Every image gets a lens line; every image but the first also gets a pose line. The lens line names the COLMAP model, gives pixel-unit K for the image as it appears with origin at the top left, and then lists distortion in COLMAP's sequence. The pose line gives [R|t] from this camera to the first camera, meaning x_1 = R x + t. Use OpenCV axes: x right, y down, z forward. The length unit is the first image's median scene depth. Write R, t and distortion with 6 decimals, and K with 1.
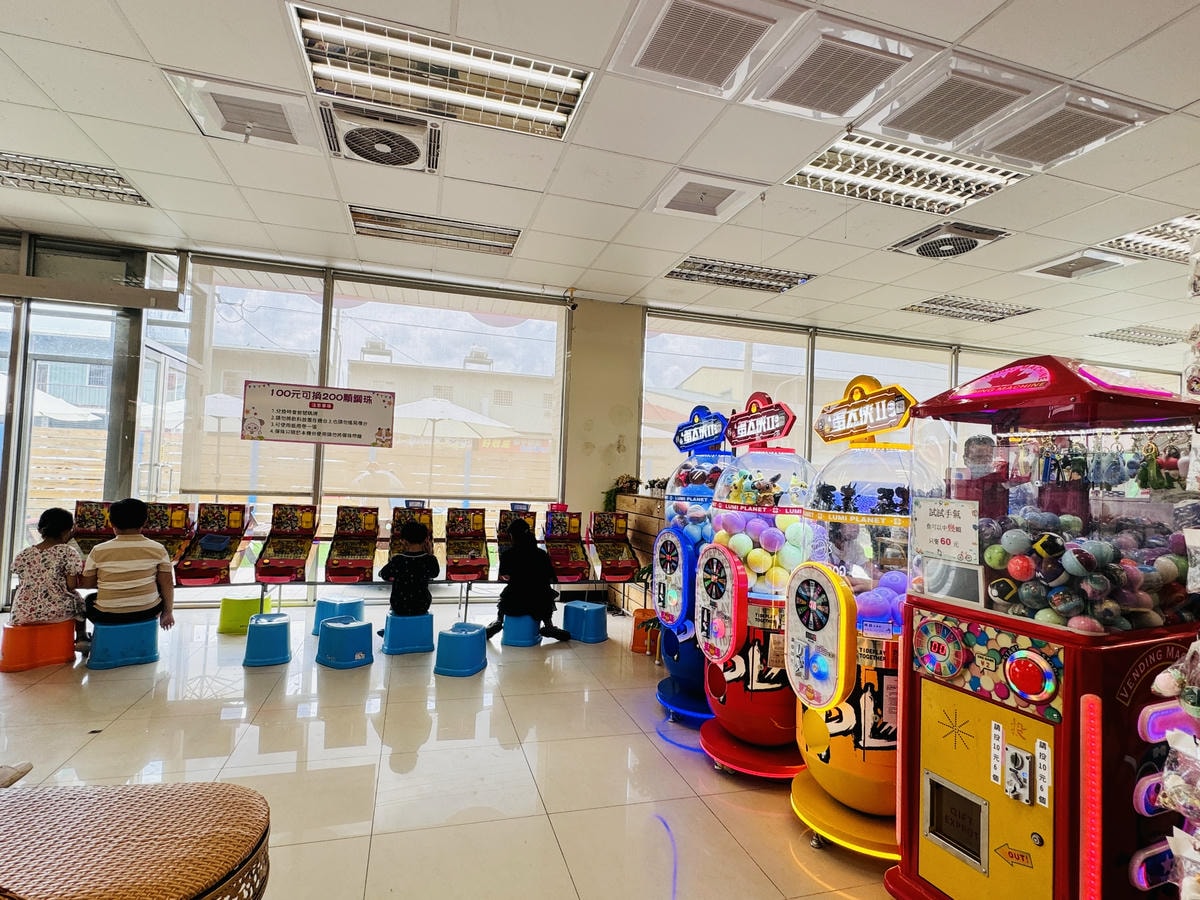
lens RADIAL K [[622.5, 0, 604.6], [0, 622.5, 442.0], [0, 0, 1]] dist [0.004517, 0.000233]
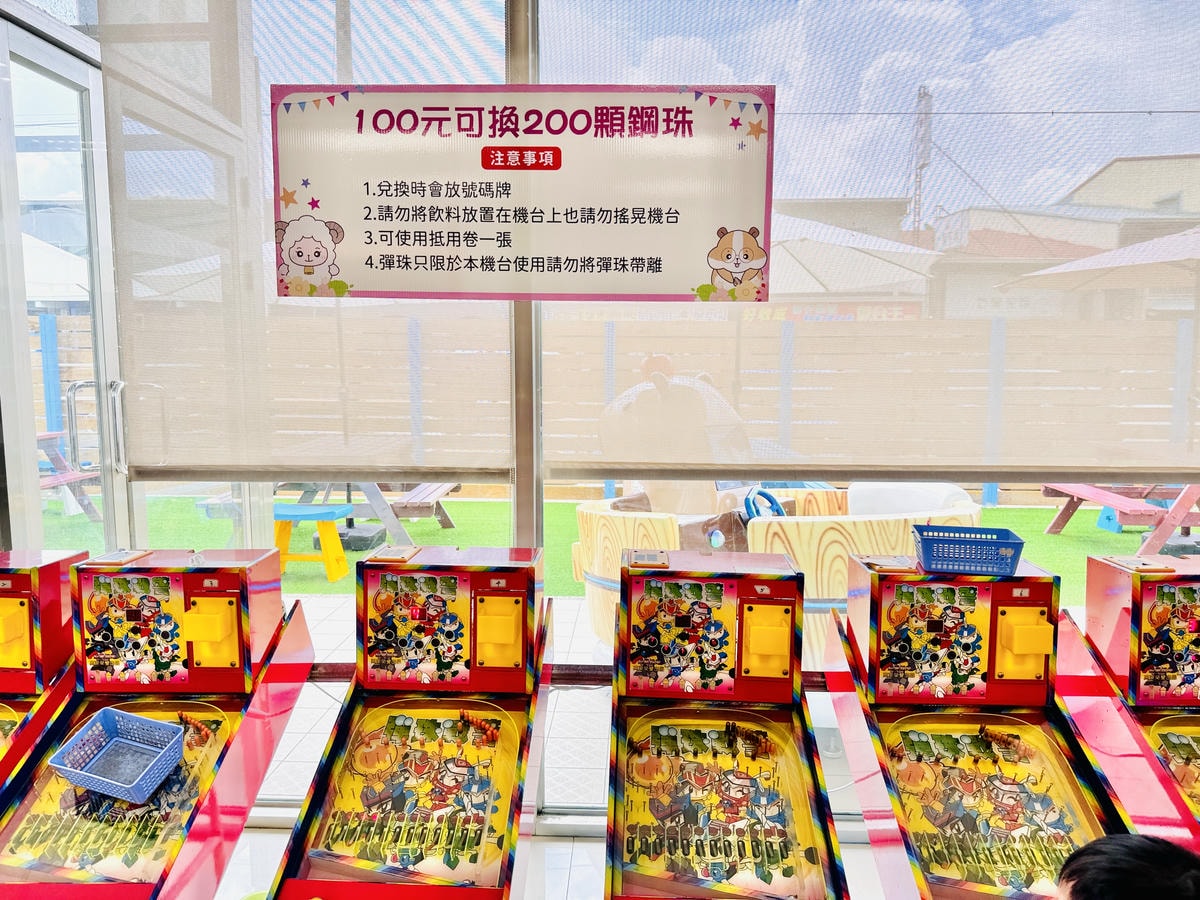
lens RADIAL K [[850.3, 0, 601.6], [0, 850.3, 450.0], [0, 0, 1]] dist [-0.011864, -0.002102]
pose [[0.943264, -0.002211, -0.332035, -0.298194], [0.052864, 0.988223, 0.143599, 0.017135], [0.327807, -0.153004, 0.932272, 0.645095]]
